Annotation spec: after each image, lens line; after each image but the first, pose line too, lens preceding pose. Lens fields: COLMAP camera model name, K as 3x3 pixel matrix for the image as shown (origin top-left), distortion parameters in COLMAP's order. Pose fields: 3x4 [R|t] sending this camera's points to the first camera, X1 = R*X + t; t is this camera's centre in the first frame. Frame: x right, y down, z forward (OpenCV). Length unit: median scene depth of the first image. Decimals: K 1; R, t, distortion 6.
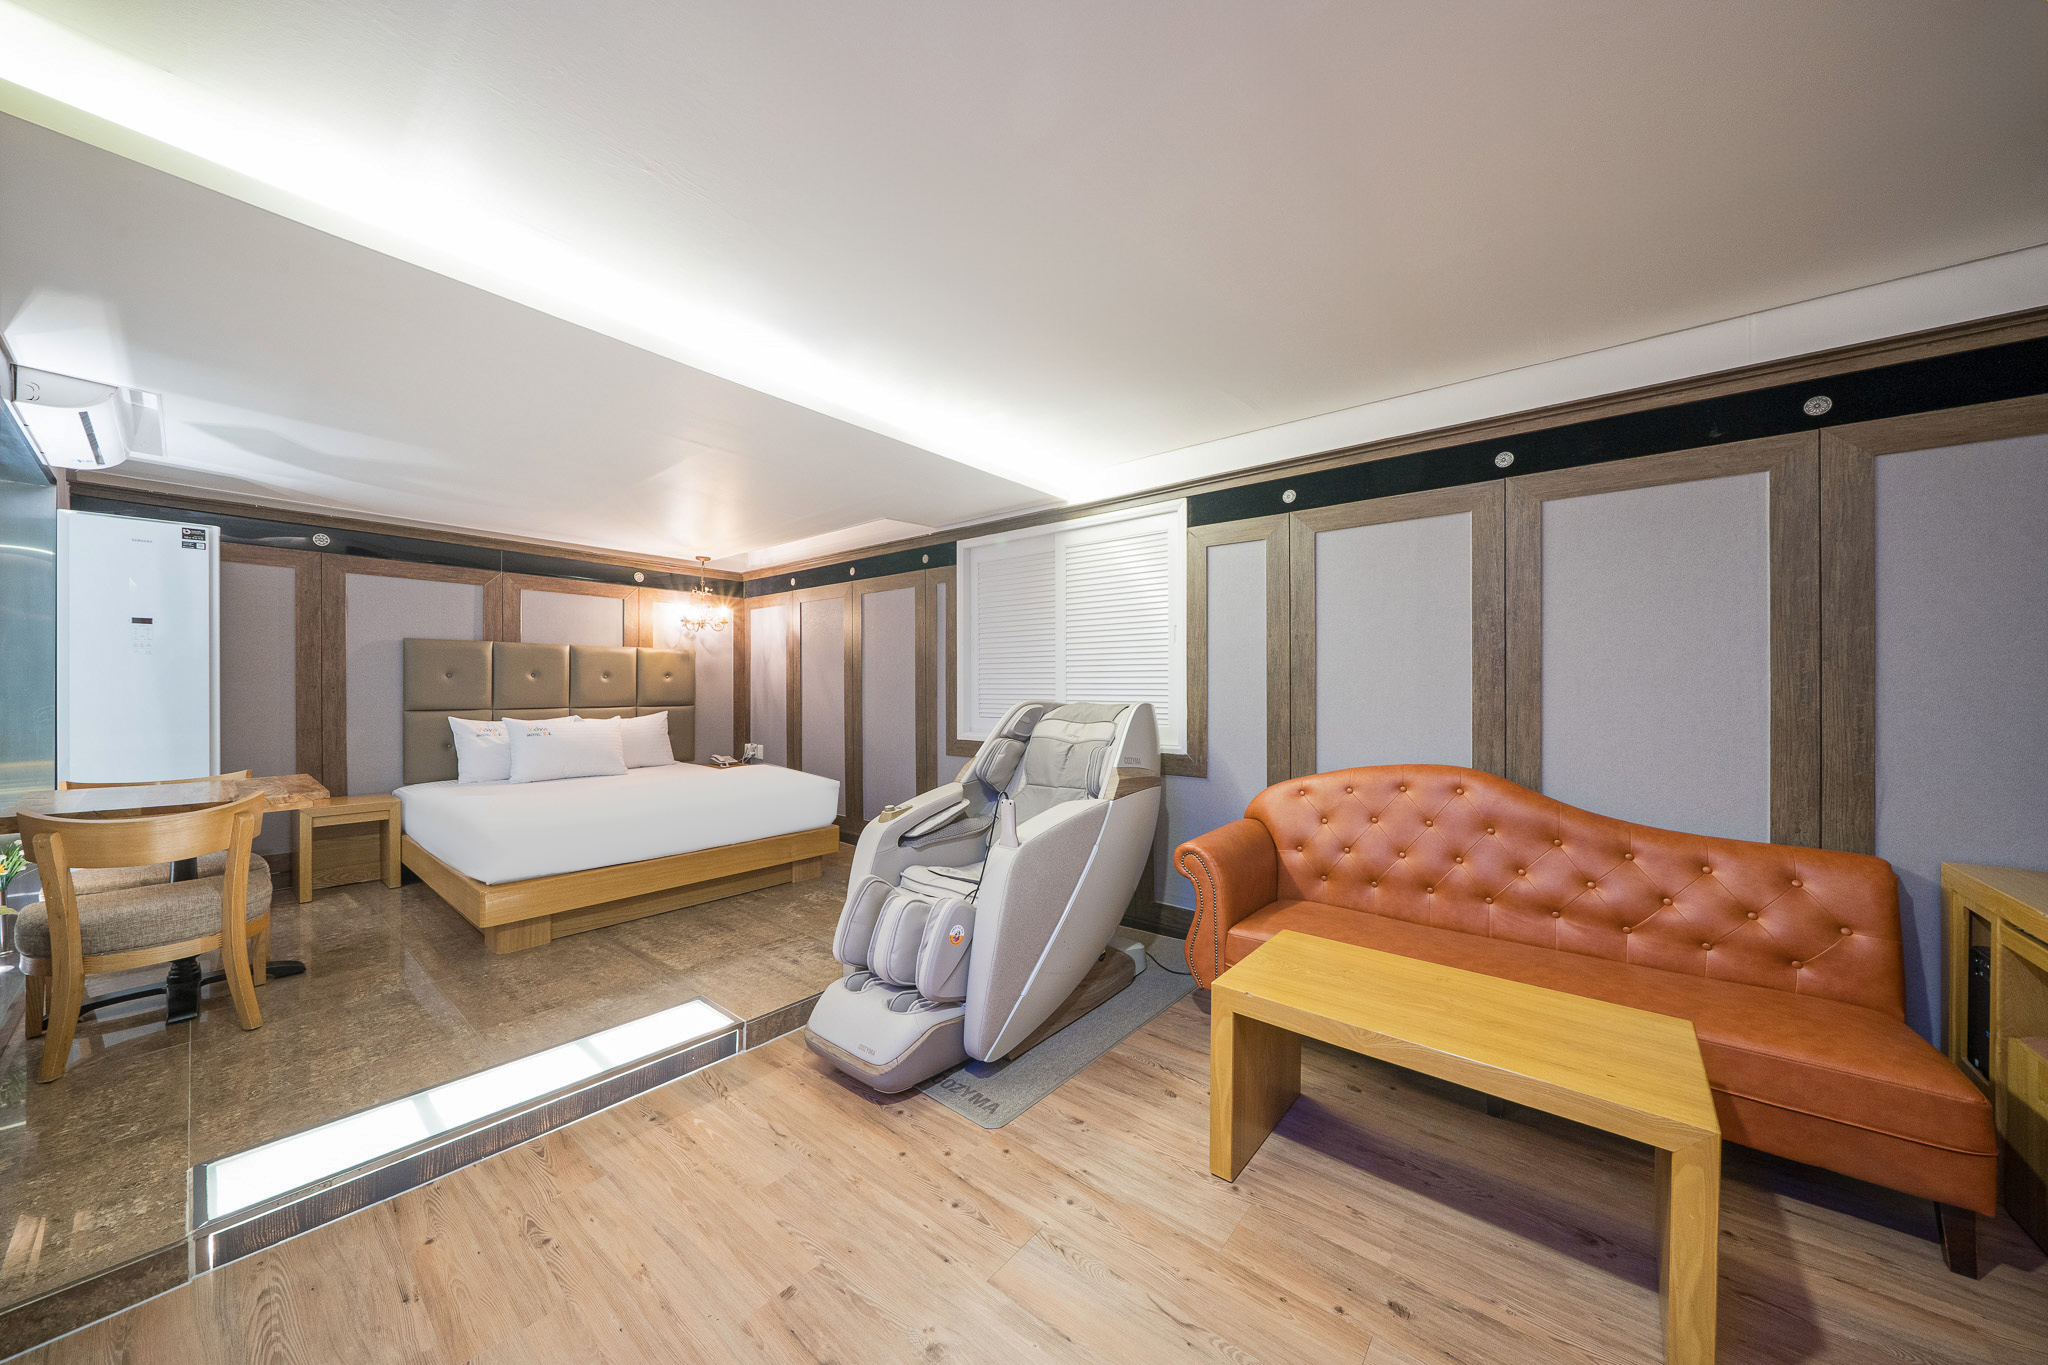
lens RADIAL K [[703.2, 0, 1018.6], [0, 703.2, 688.5], [0, 0, 1]] dist [-0.001271, -0.000198]
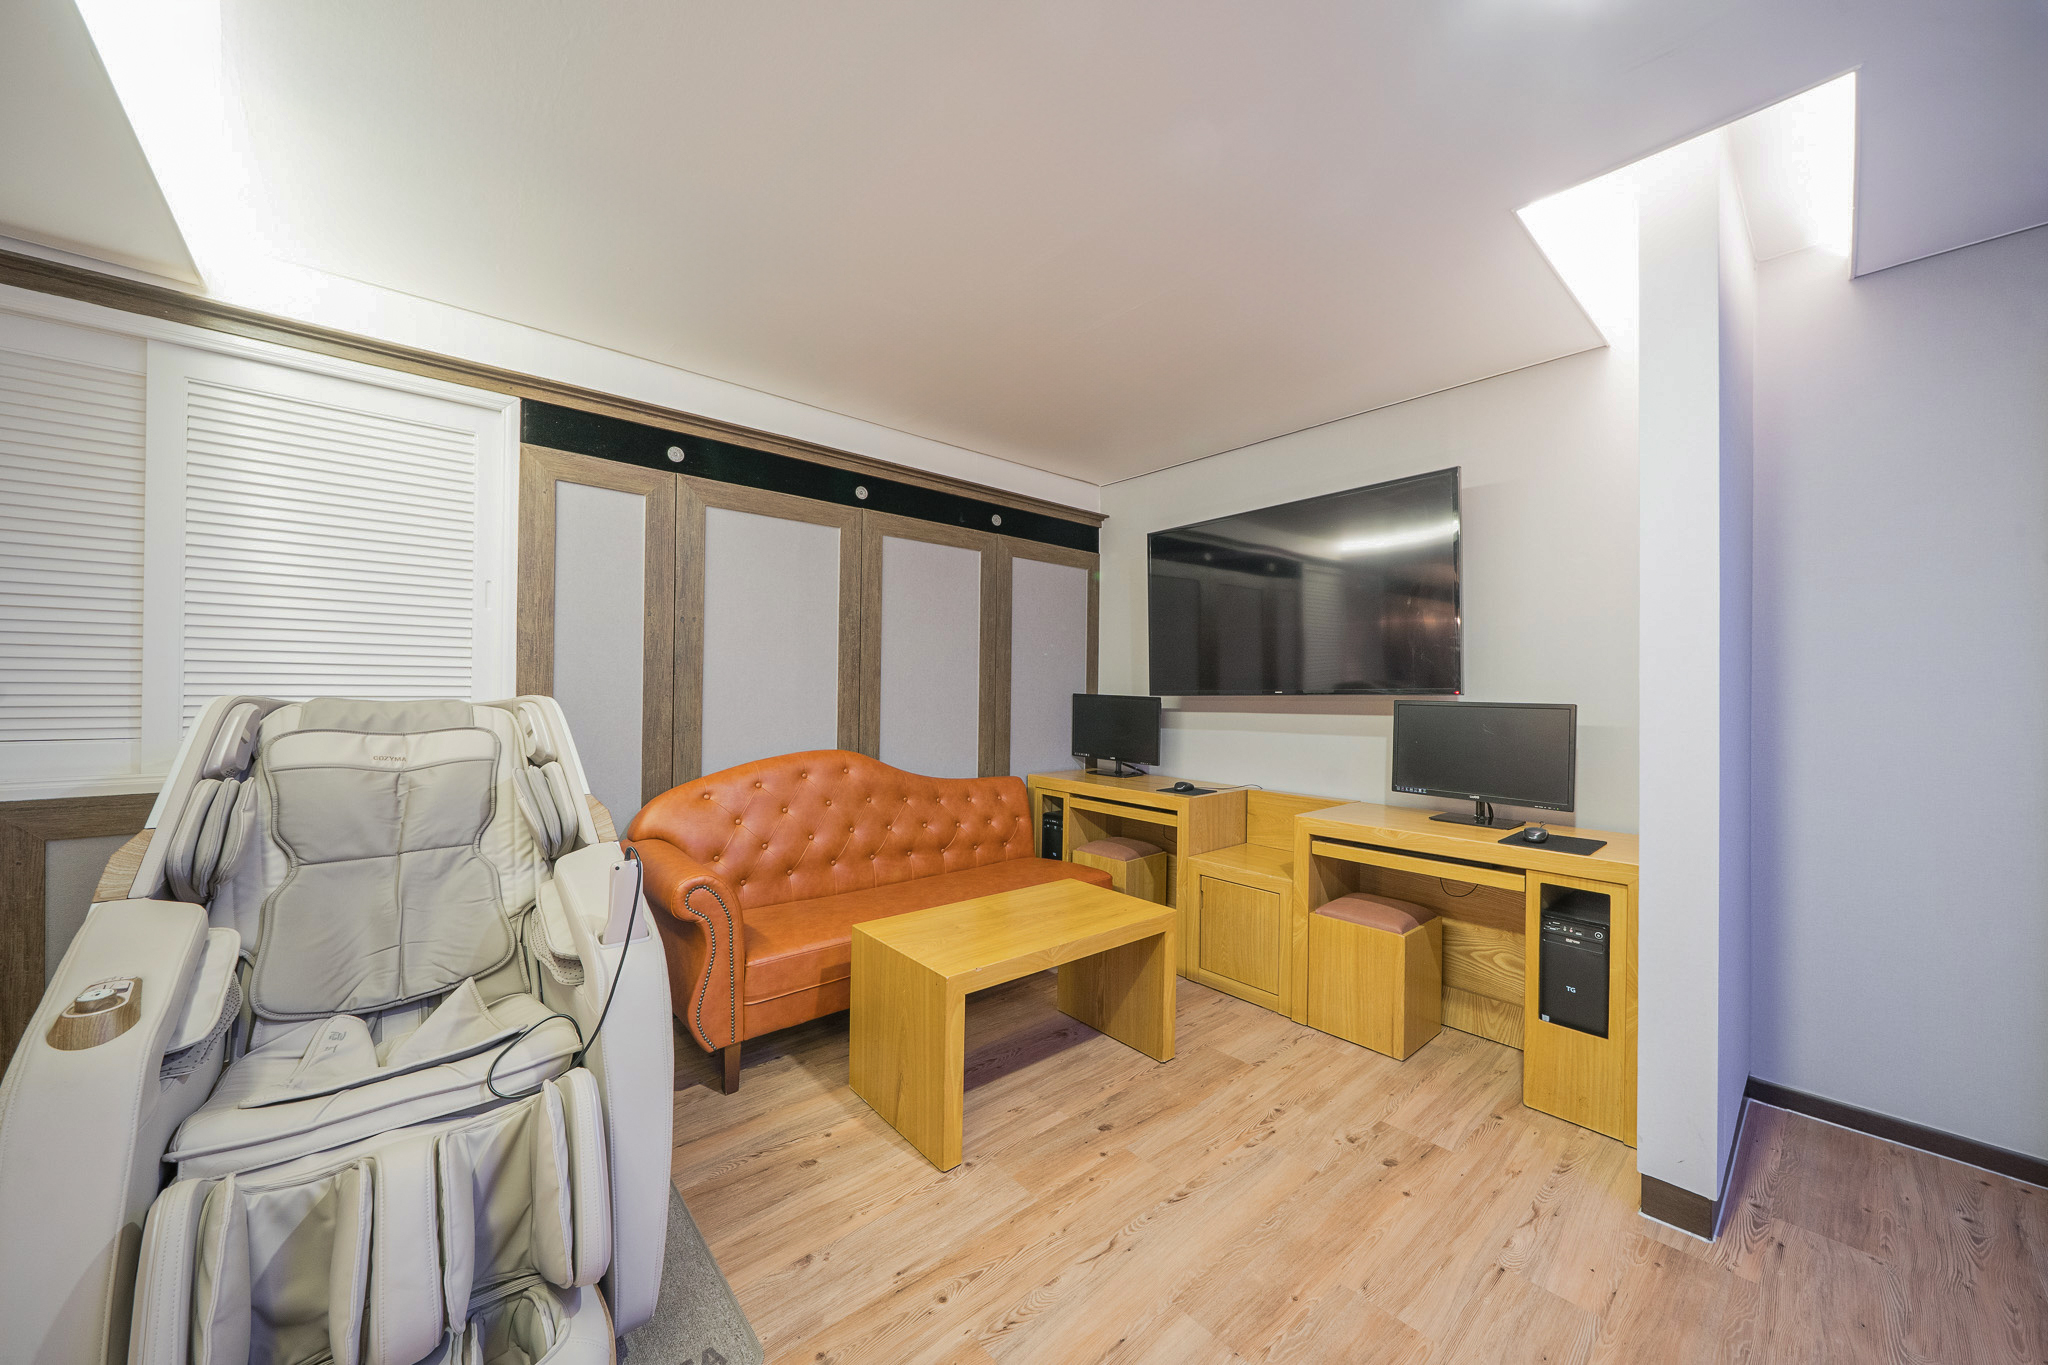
lens RADIAL K [[736.0, 0, 1019.5], [0, 736.0, 687.9], [0, 0, 1]] dist [-0.001692, -0.000179]
pose [[0.155687, 0.002573, 0.987803, -0.515047], [-0.009998, 0.999949, -0.001029, 0.009144], [-0.987756, -0.009716, 0.155705, 0.527022]]
